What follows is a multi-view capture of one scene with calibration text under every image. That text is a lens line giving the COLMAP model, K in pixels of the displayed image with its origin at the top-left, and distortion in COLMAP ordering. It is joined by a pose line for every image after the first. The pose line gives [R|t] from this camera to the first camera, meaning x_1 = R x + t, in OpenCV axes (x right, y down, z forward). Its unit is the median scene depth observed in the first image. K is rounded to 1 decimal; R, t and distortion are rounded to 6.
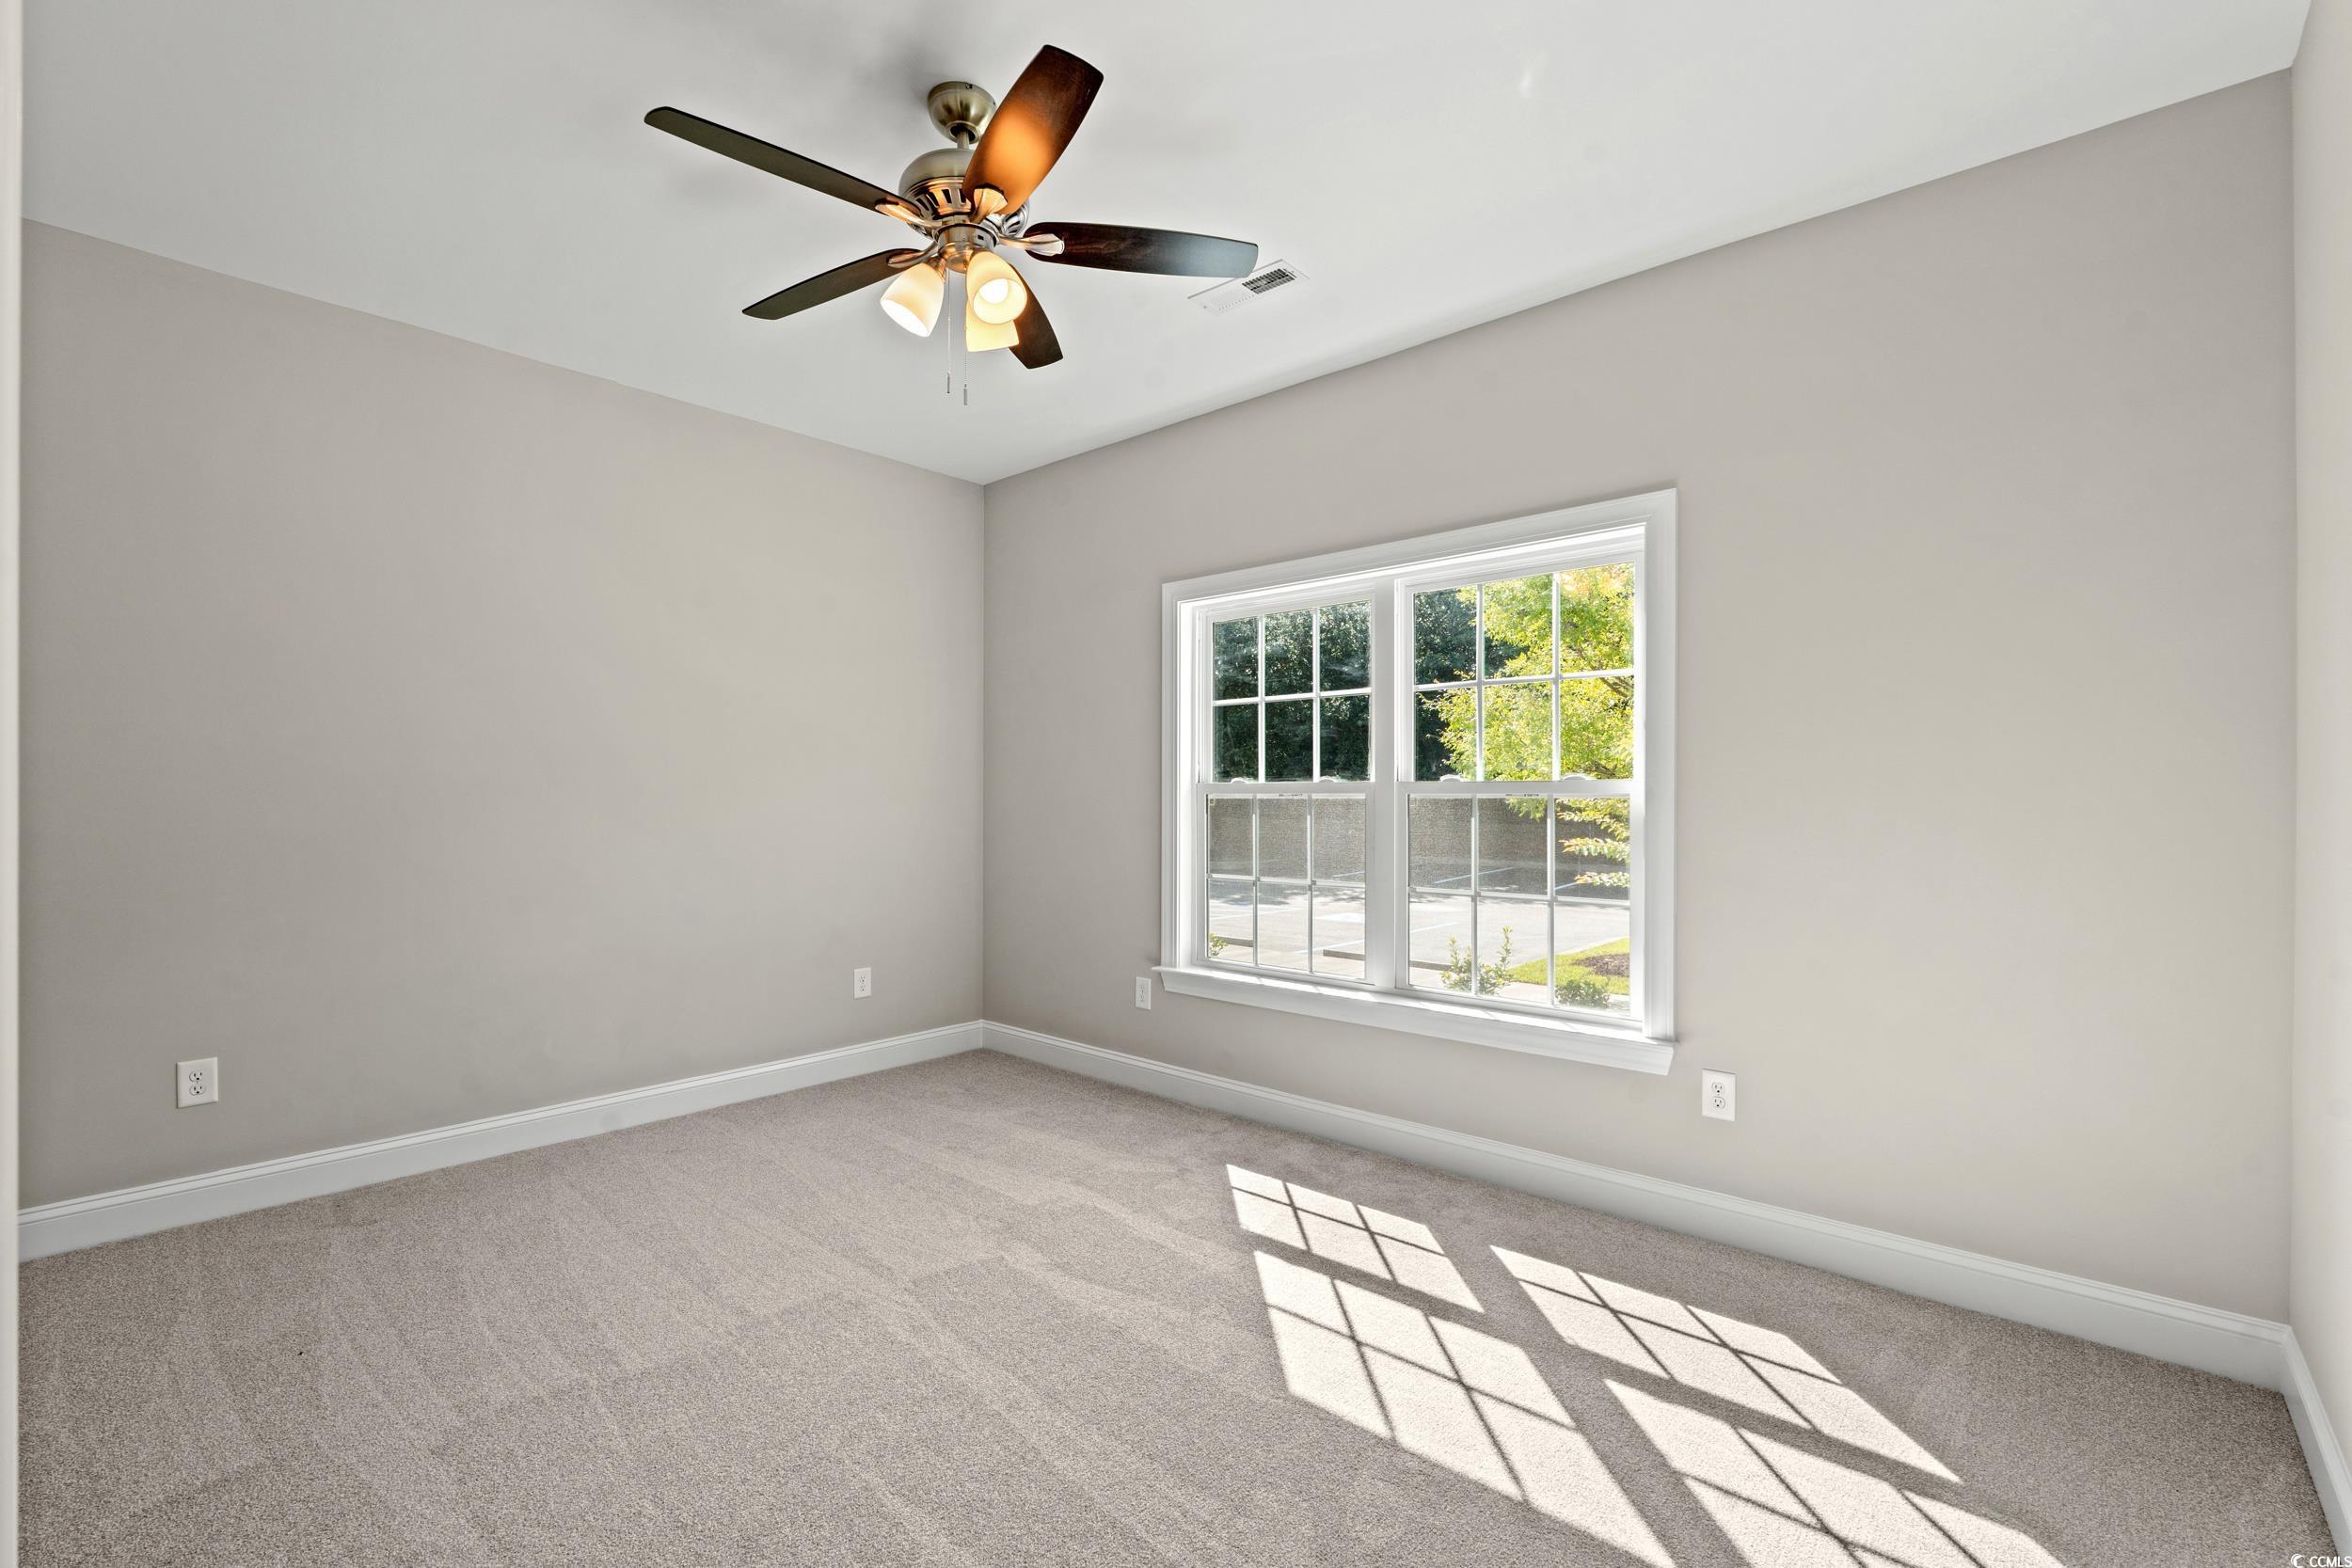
lens RADIAL K [[1041.7, 0, 1176.0], [0, 1041.7, 784.0], [0, 0, 1]] dist [0.001853, 0.000309]
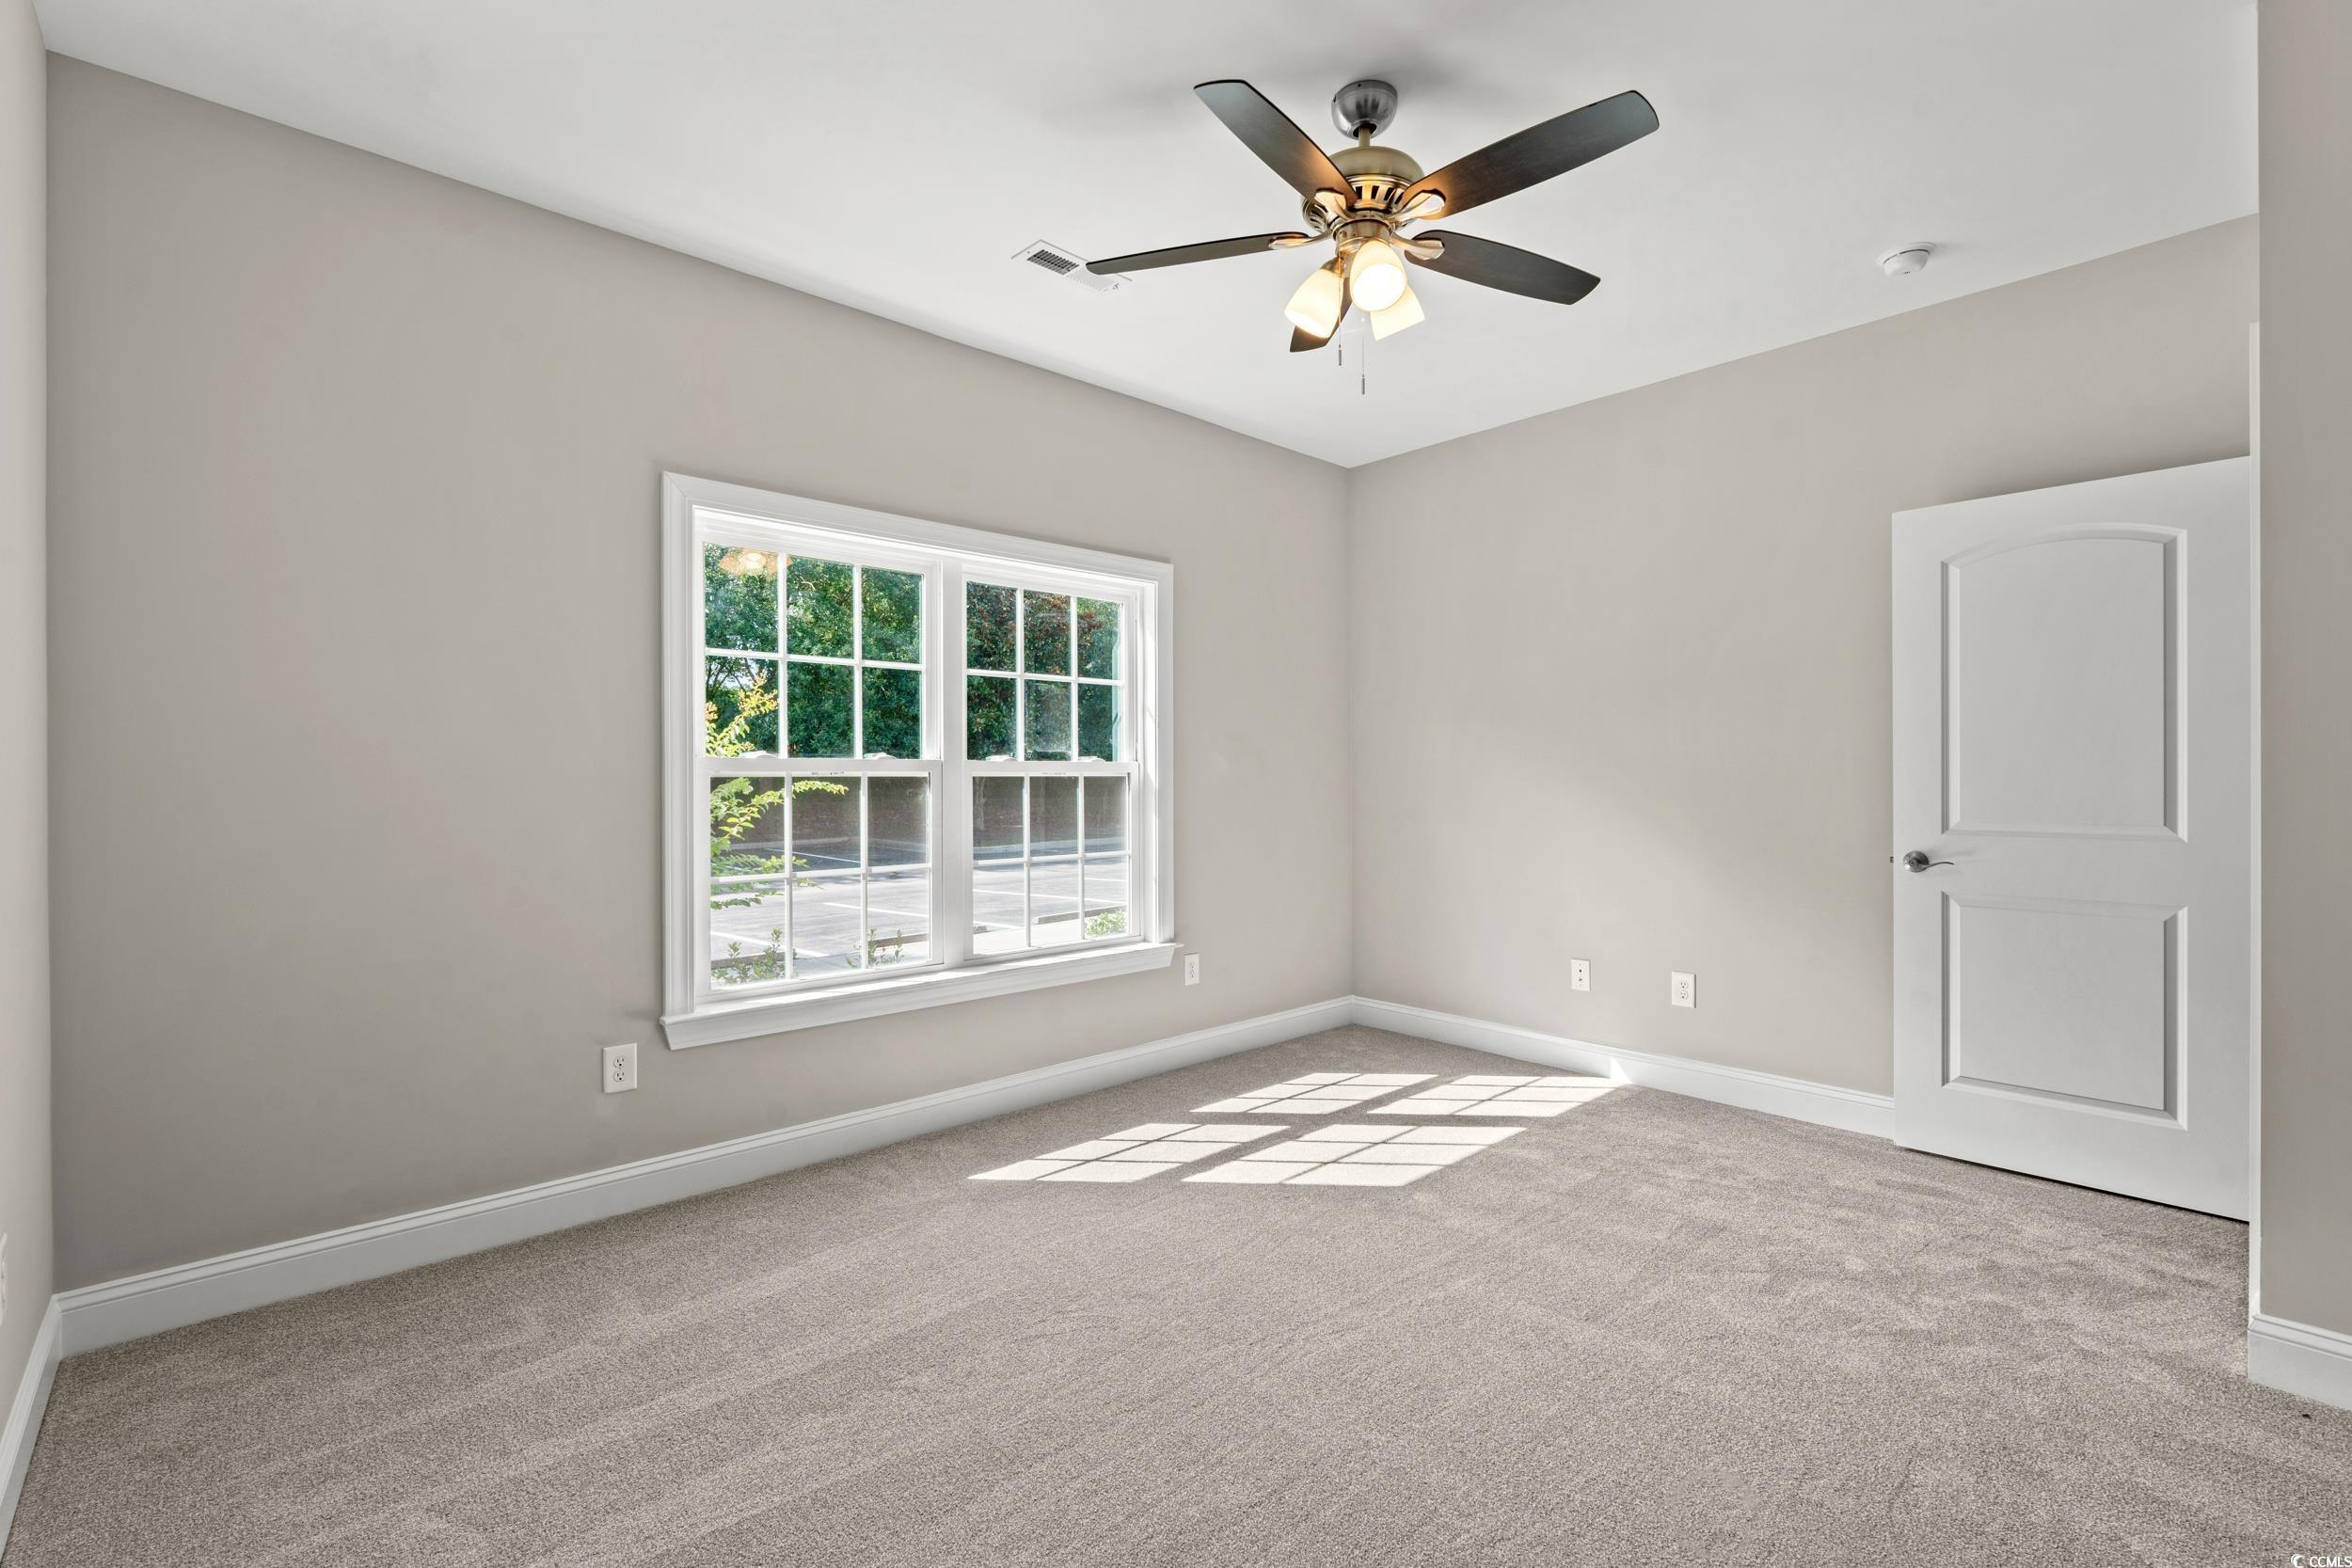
lens RADIAL K [[1025.0, 0, 1176.0], [0, 1025.0, 784.0], [0, 0, 1]] dist [-0.000920, -0.000014]
pose [[0.099225, -0.009251, 0.995022, -0.872174], [-0.007779, 0.999919, 0.010073, 0.009892], [-0.995035, -0.008739, 0.099145, 0.774003]]
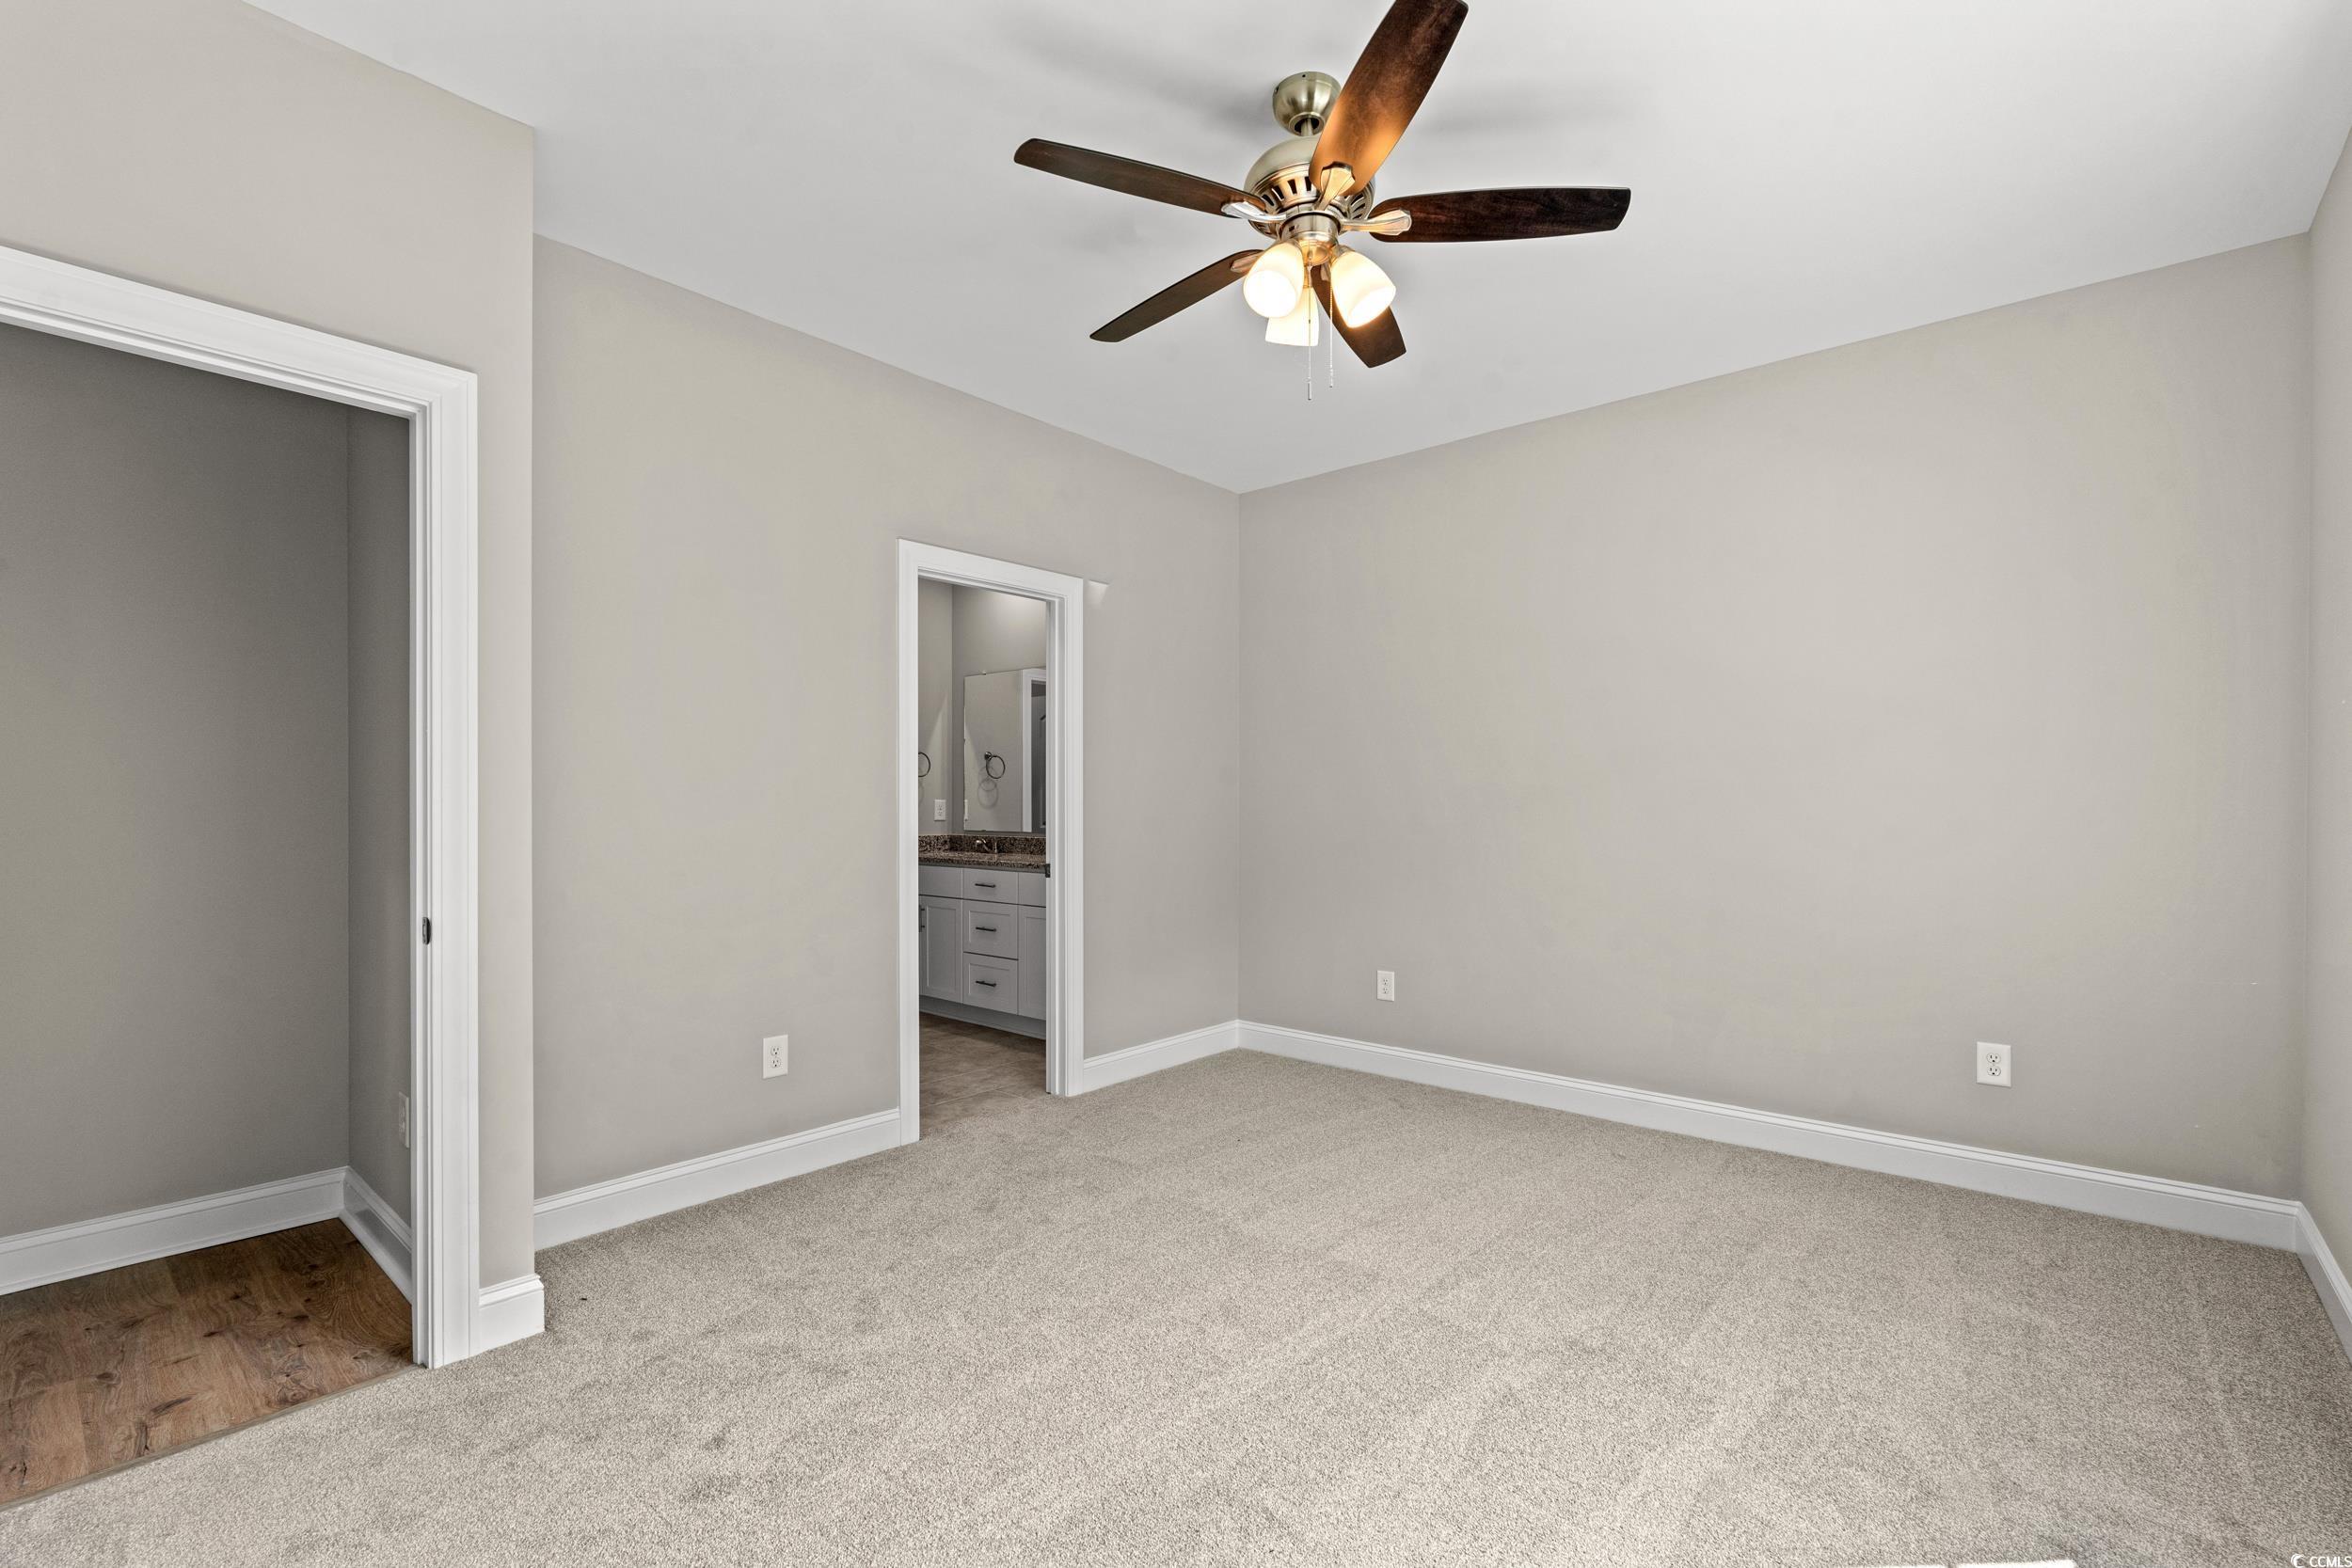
lens RADIAL K [[1032.7, 0, 1171.6], [0, 1032.7, 795.5], [0, 0, 1]] dist [-0.000579, -0.000005]
pose [[0.011620, -0.008298, -0.999898, 0.556133], [0.014082, 0.999868, -0.008134, 0.009290], [0.999833, -0.013986, 0.011736, 0.617920]]
